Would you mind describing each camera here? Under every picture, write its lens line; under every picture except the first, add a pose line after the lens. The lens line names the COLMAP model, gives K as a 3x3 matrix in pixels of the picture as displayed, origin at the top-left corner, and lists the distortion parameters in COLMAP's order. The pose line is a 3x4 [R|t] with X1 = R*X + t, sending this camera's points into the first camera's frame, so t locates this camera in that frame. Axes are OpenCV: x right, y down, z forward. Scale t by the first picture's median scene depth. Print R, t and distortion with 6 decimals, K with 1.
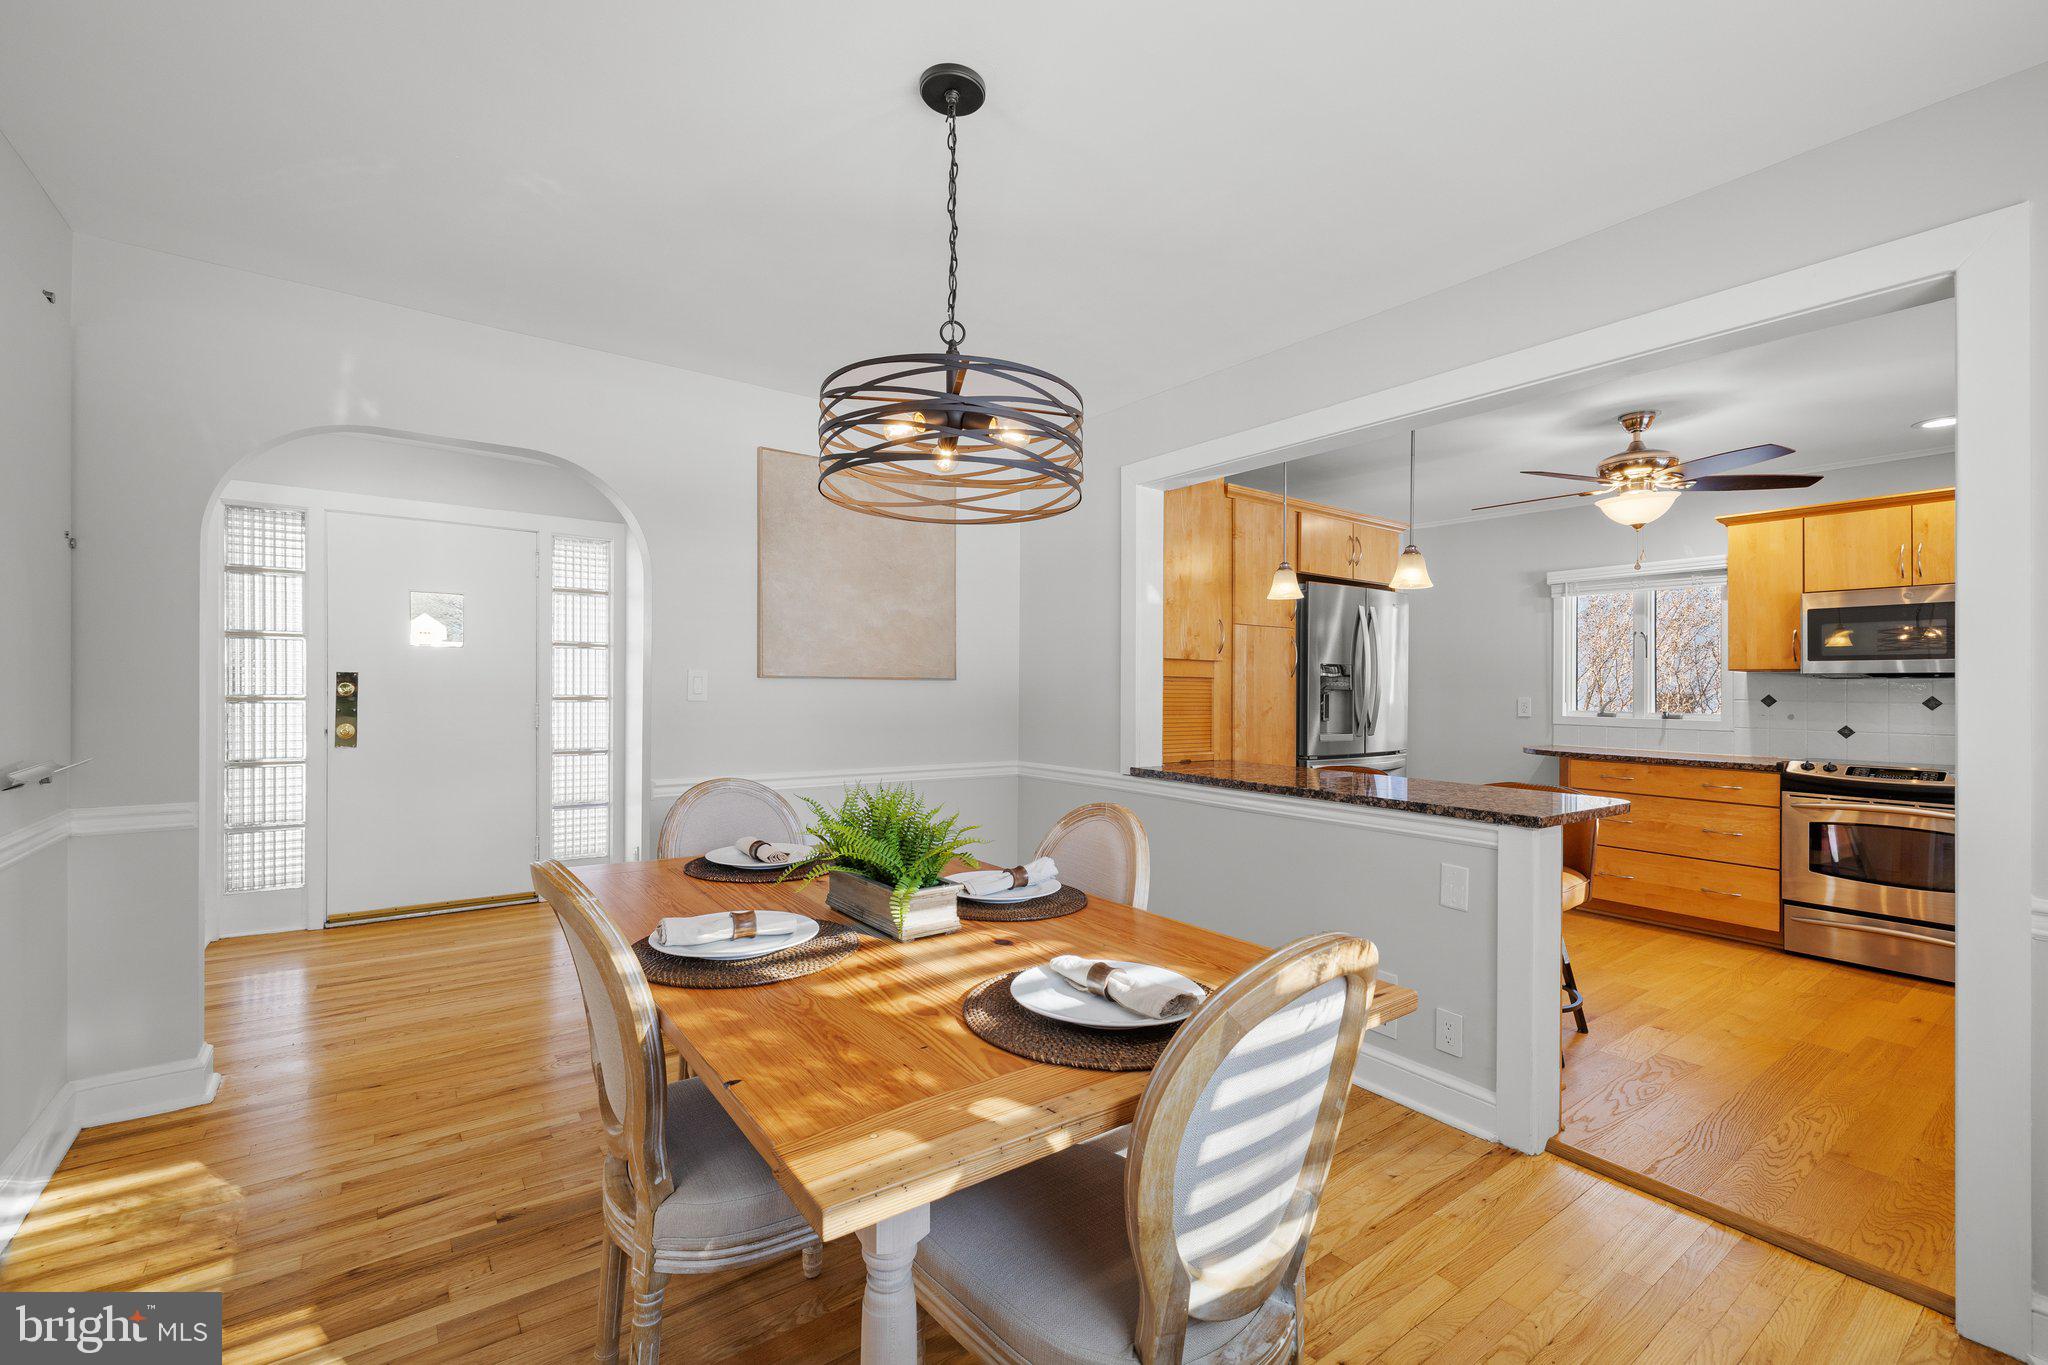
lens RADIAL K [[879.3, 0, 1011.5], [0, 879.3, 678.9], [0, 0, 1]] dist [-0.001265, -0.000016]
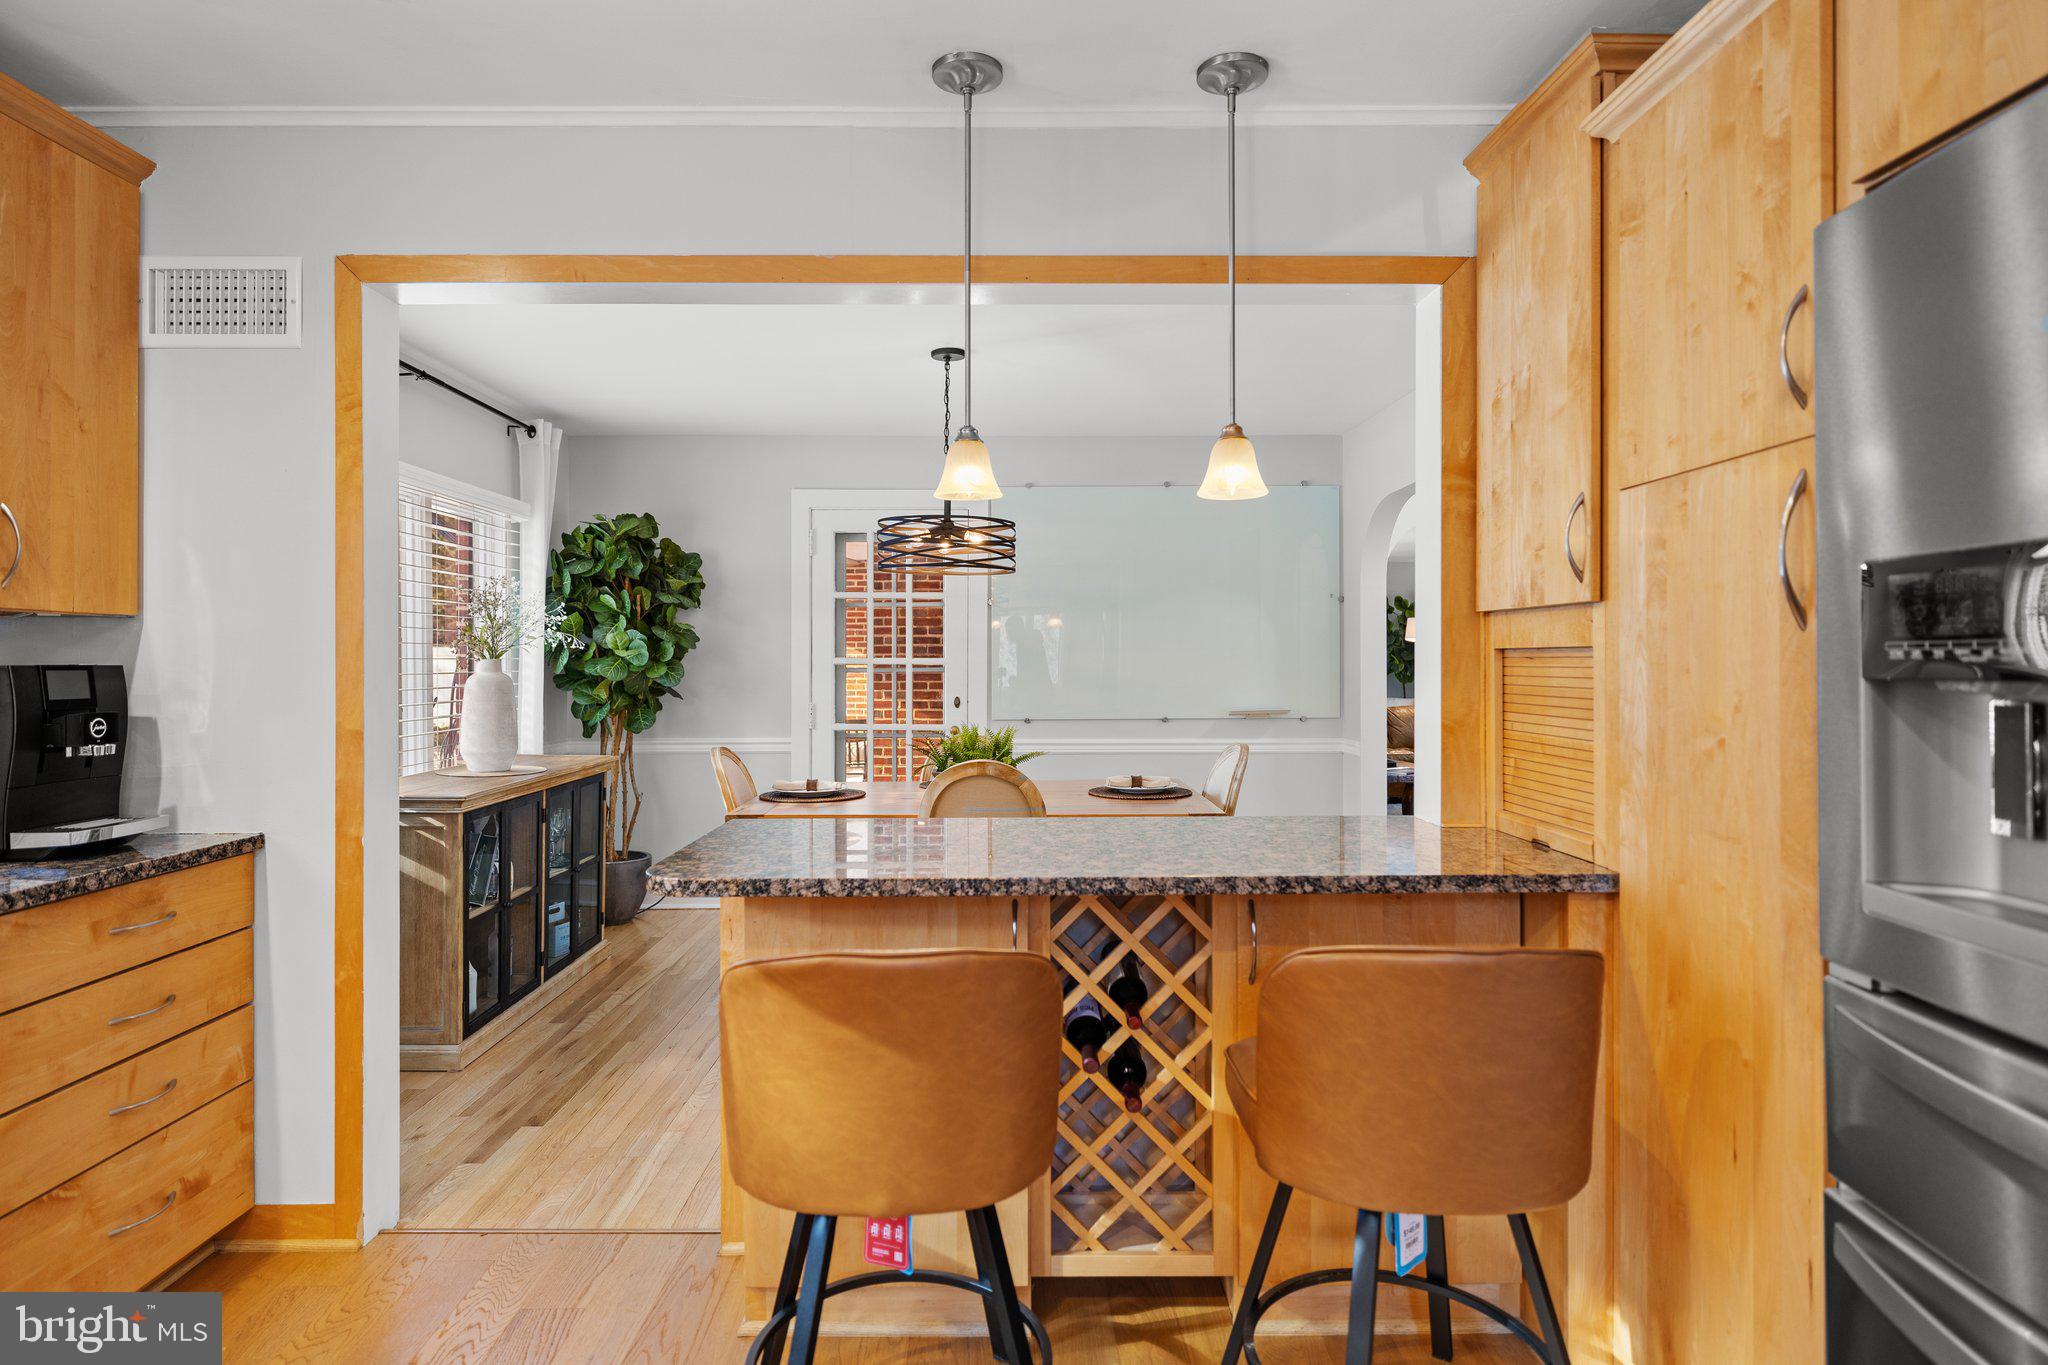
lens RADIAL K [[1105.6, 0, 1019.2], [0, 1105.6, 660.5], [0, 0, 1]] dist [0.000705, -0.000201]
pose [[-0.574730, -0.013992, -0.818223, 0.721786], [0.002781, 0.999815, -0.019051, 0.012581], [0.818338, -0.013224, -0.574585, 1.010321]]
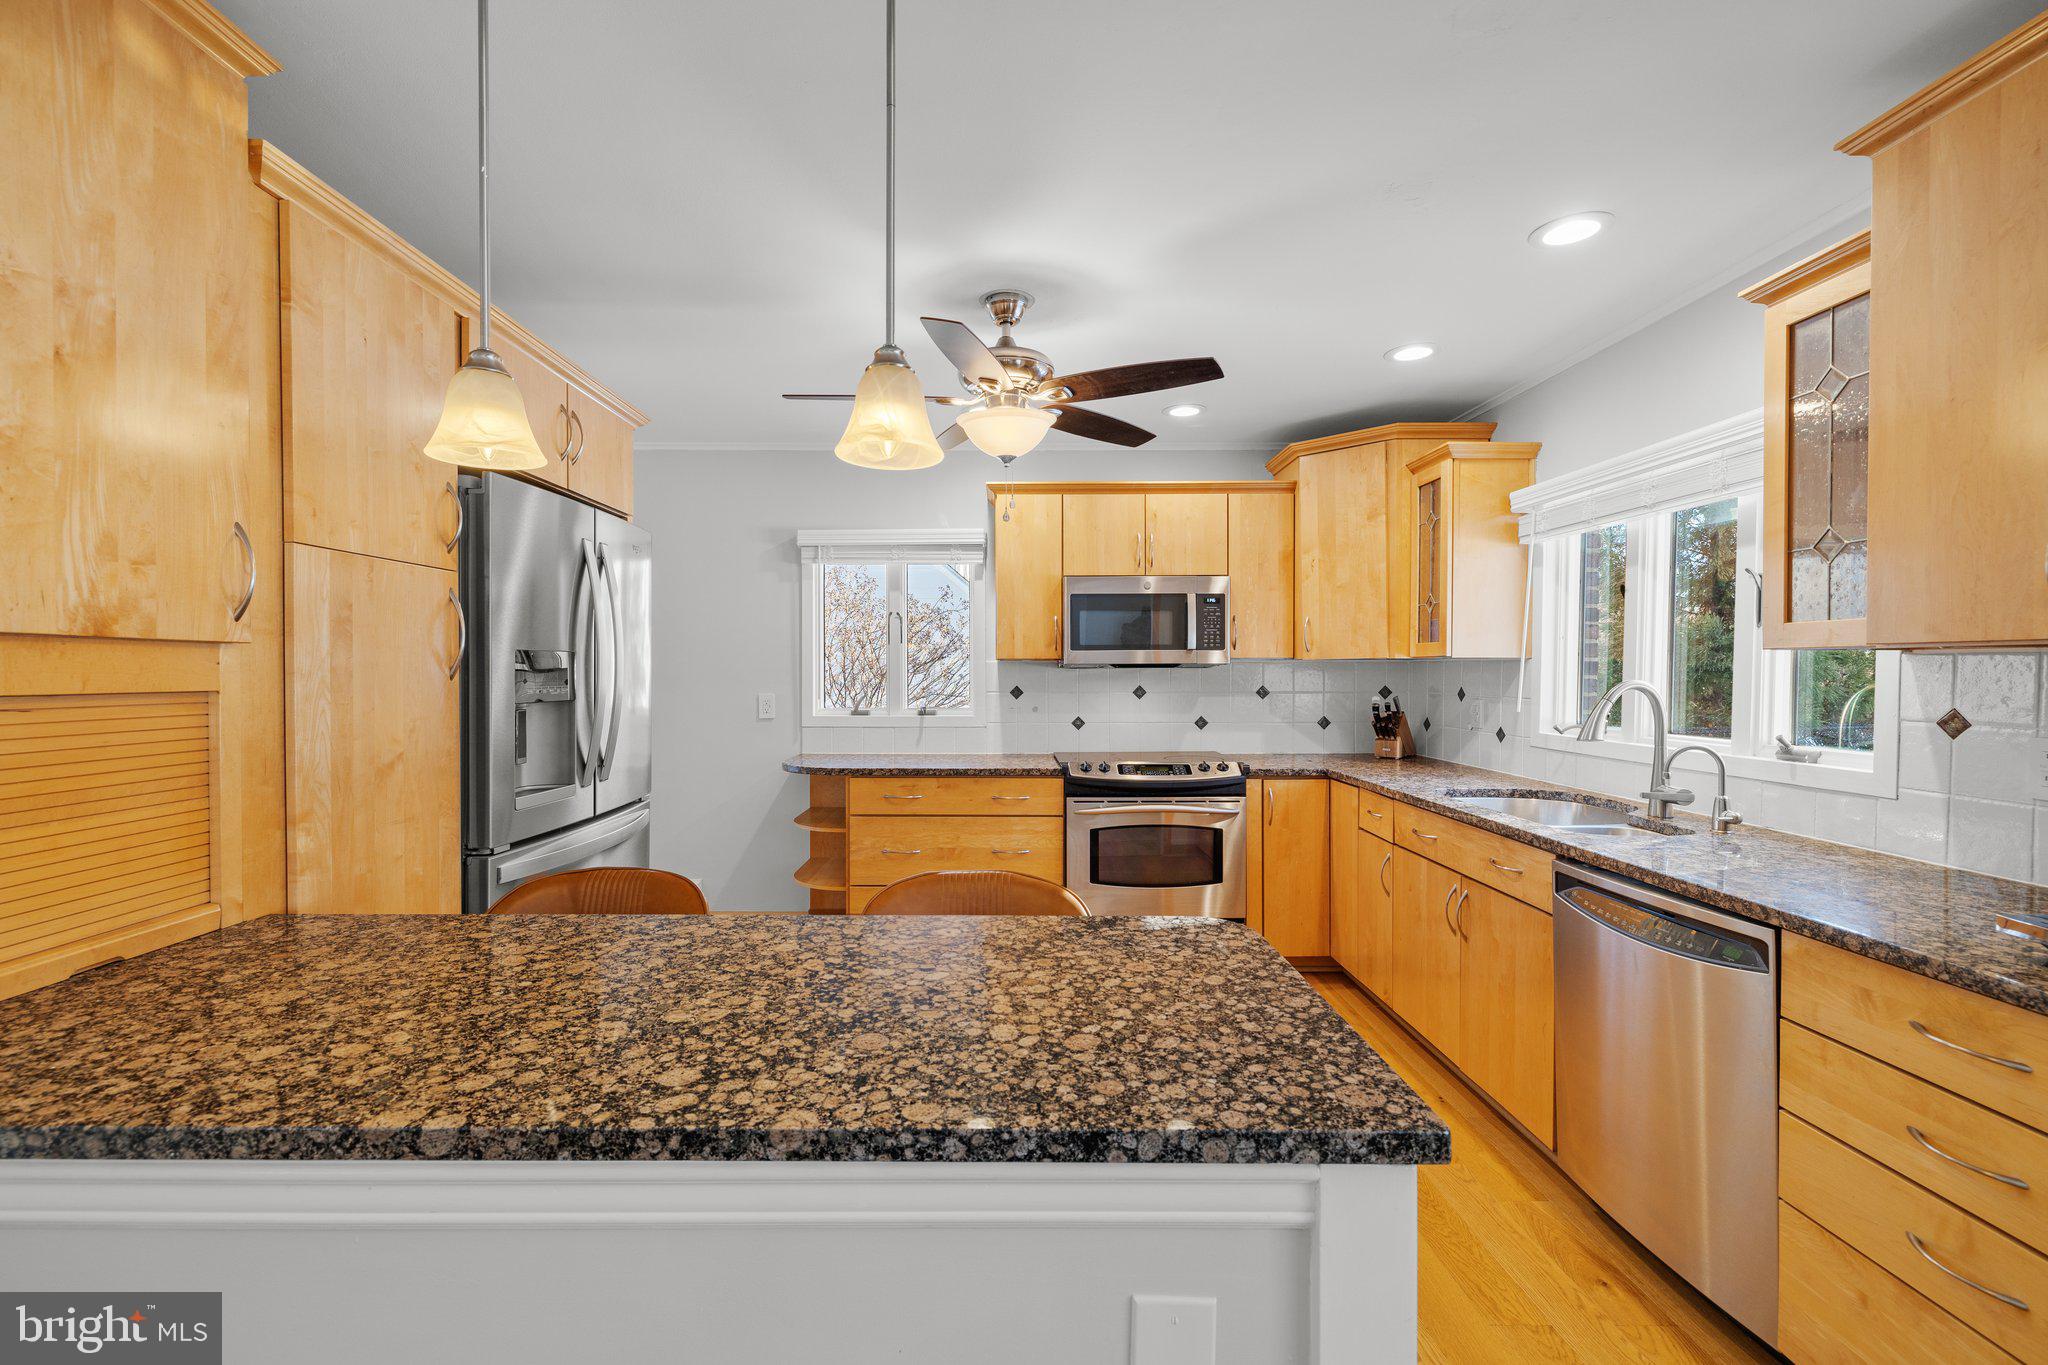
lens RADIAL K [[871.4, 0, 1006.7], [0, 871.4, 682.6], [0, 0, 1]] dist [0.003050, -0.000130]
pose [[0.586406, -0.023713, 0.809670, 0.126400], [-0.000341, 0.999564, 0.029521, -0.013764], [-0.810017, -0.017587, 0.586143, 0.515990]]
